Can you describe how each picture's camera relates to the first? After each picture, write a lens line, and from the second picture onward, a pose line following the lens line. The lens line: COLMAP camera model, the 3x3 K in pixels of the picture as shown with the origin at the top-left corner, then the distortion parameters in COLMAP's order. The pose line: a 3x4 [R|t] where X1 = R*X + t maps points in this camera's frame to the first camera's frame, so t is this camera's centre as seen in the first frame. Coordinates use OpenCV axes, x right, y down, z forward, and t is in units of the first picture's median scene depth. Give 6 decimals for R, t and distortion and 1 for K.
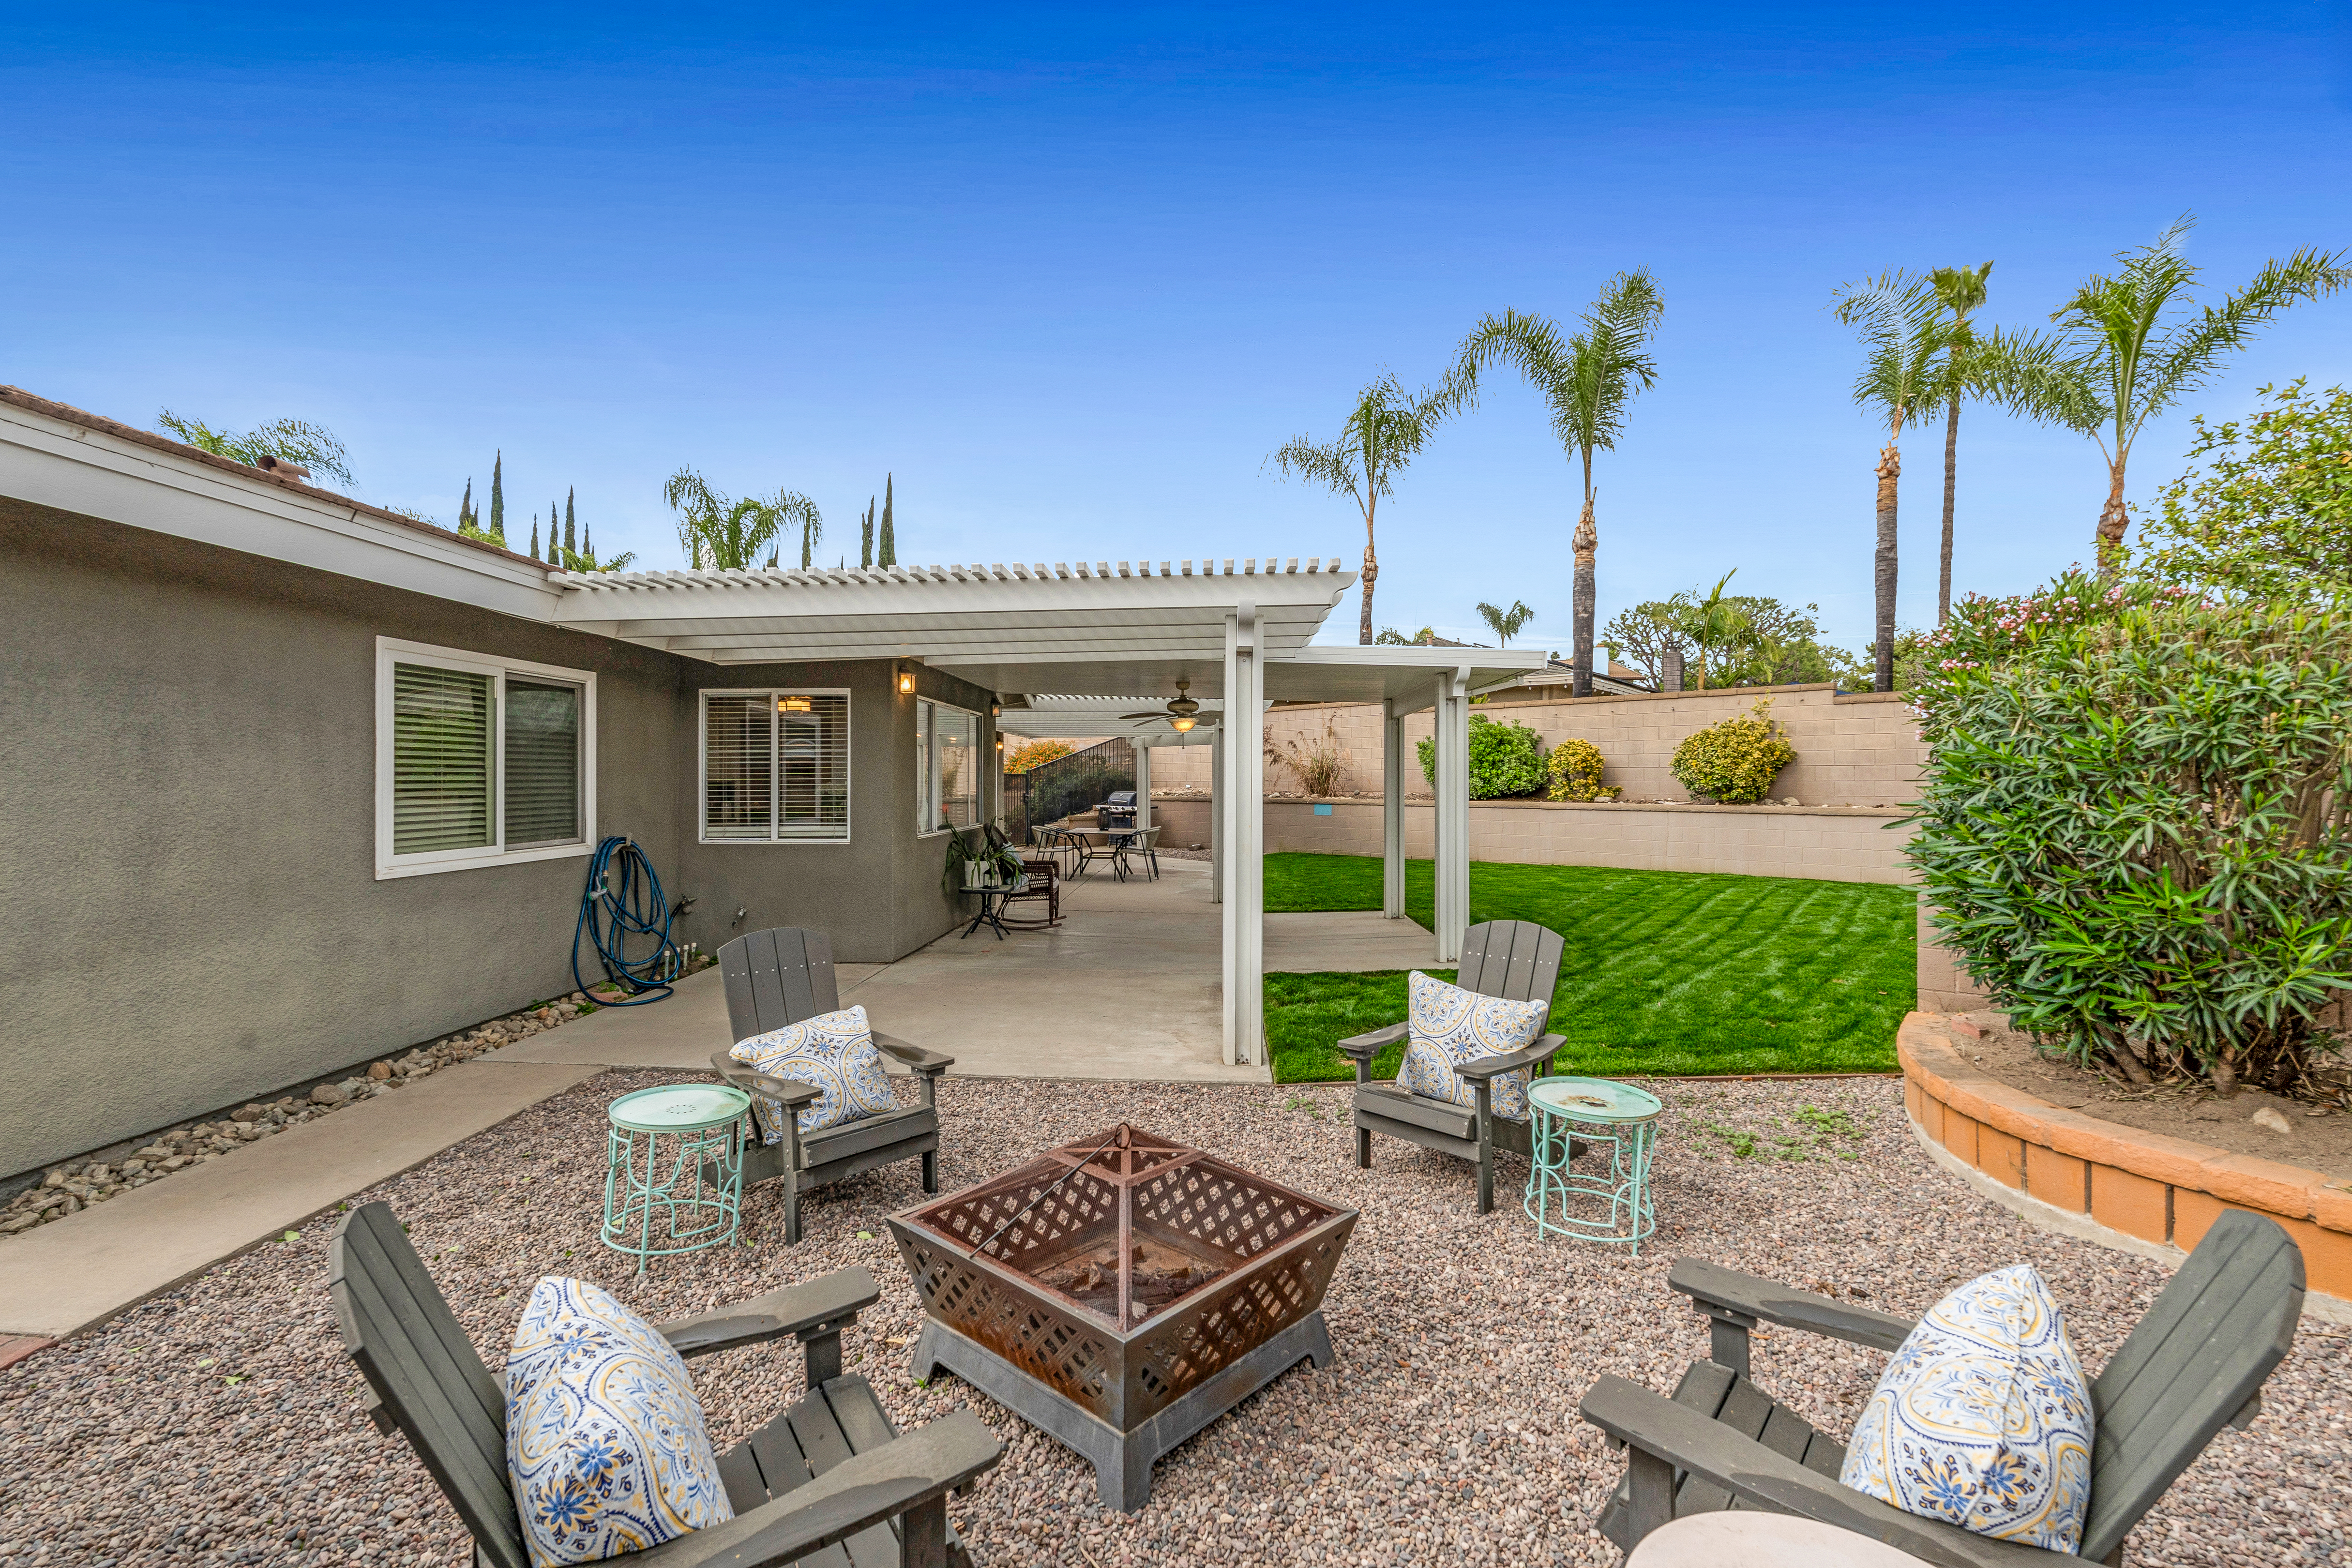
lens RADIAL K [[1070.0, 0, 1176.0], [0, 1070.0, 784.0], [0, 0, 1]] dist [0.000031, -0.000916]
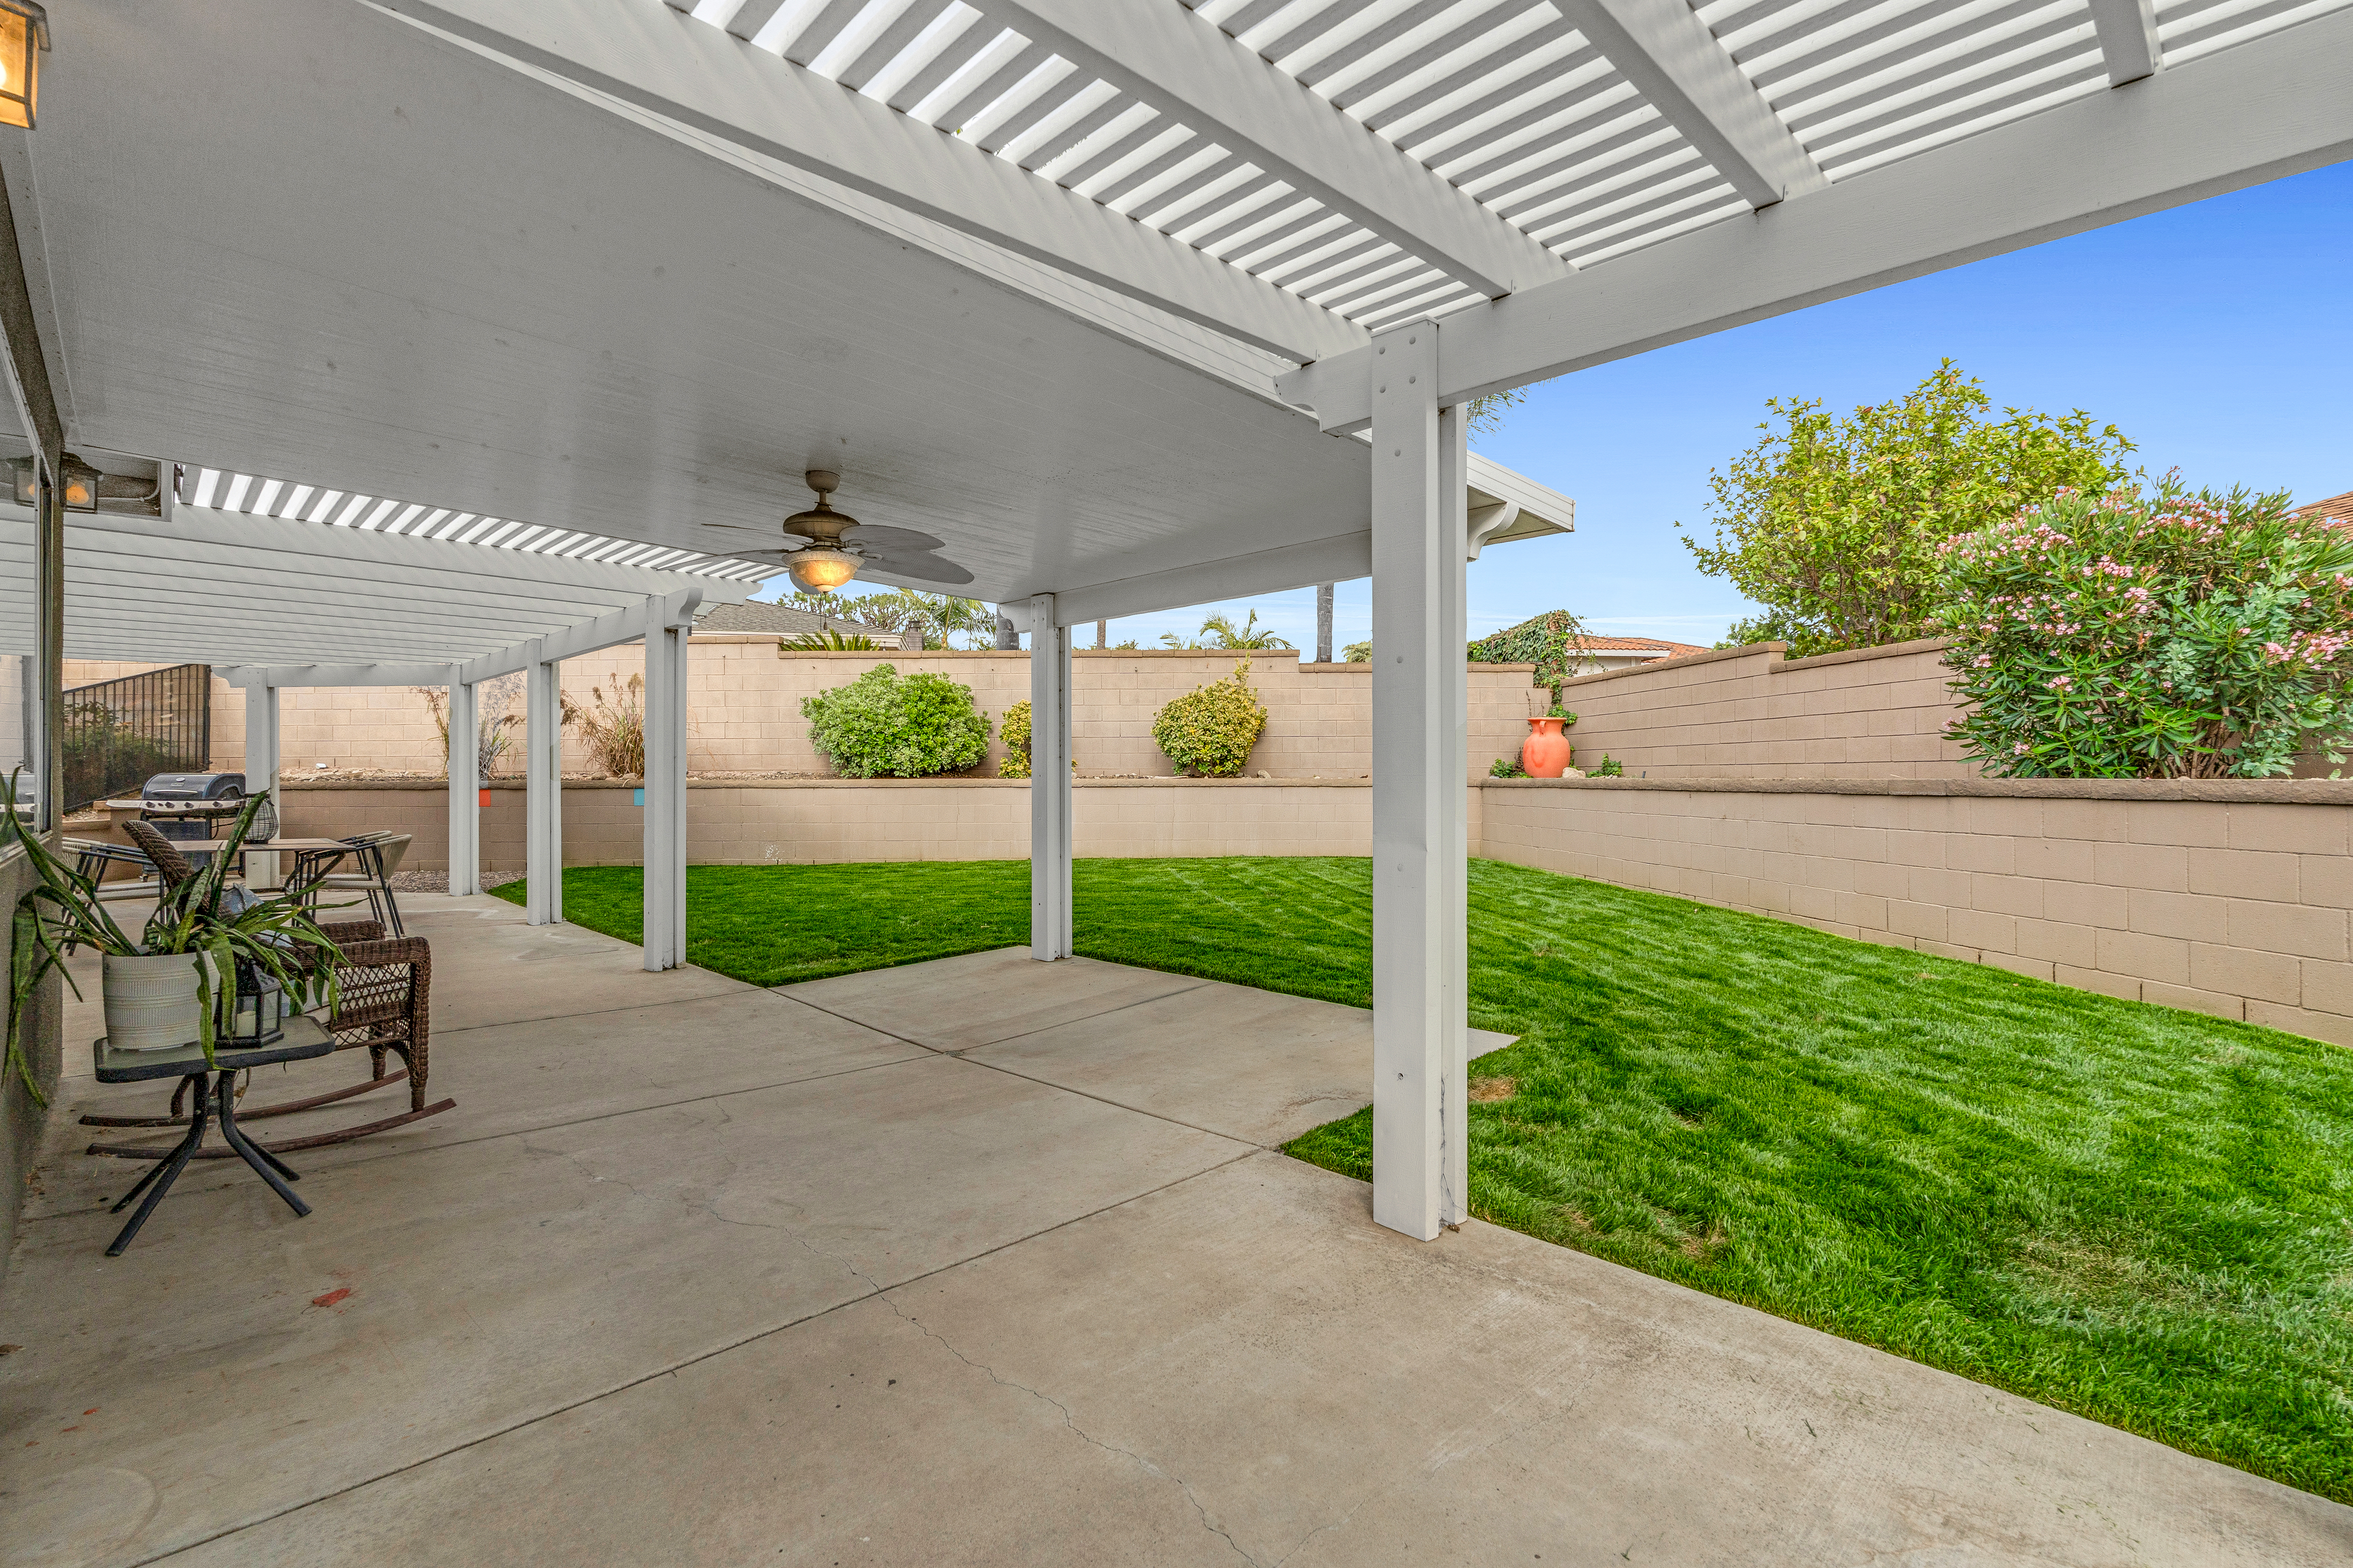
lens RADIAL K [[1070.3, 0, 1176.5], [0, 1070.3, 784.0], [0, 0, 1]] dist [0.000031, -0.000916]
pose [[0.688584, -0.008946, 0.725101, -0.329272], [0.005397, 0.999959, 0.007211, 0.039148], [-0.725136, -0.001052, 0.688605, 0.968424]]
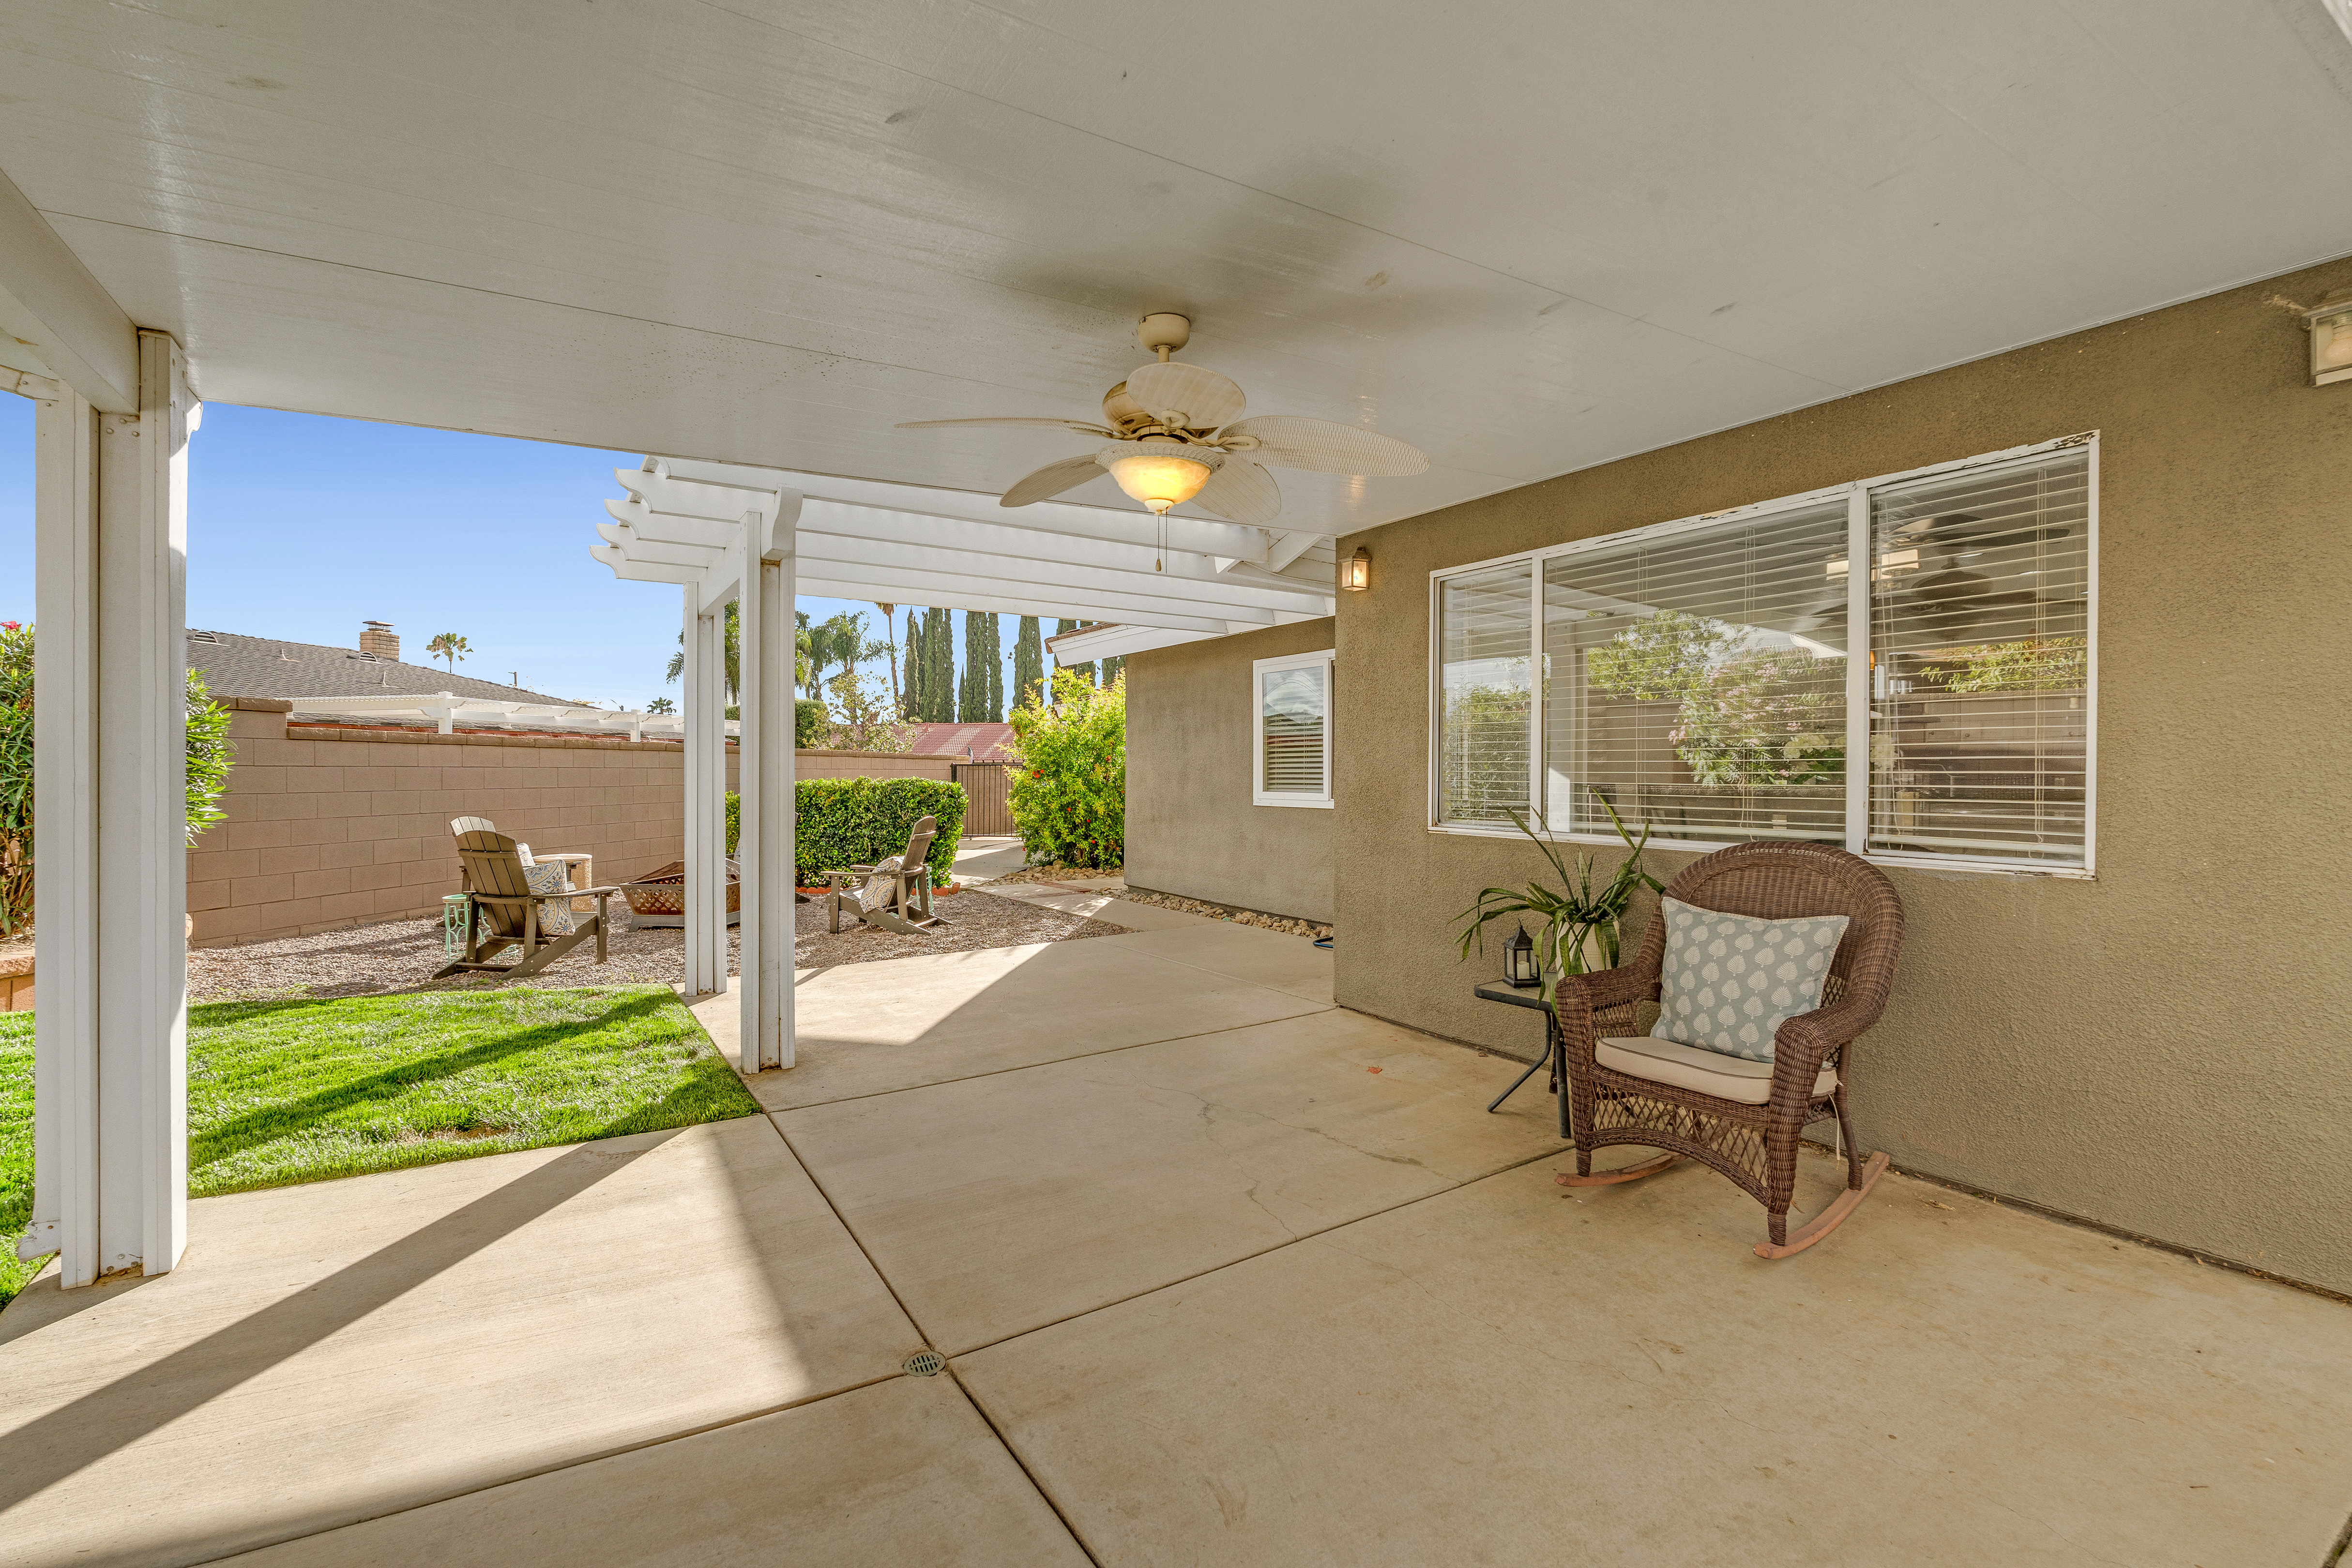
lens RADIAL K [[1069.9, 0, 1176.0], [0, 1069.9, 784.0], [0, 0, 1]] dist [0.000031, -0.000916]
pose [[-0.829970, 0.009136, -0.557733, 0.257865], [-0.001919, 0.999813, 0.019233, 0.019610], [0.557804, 0.017033, -0.829798, 1.989018]]
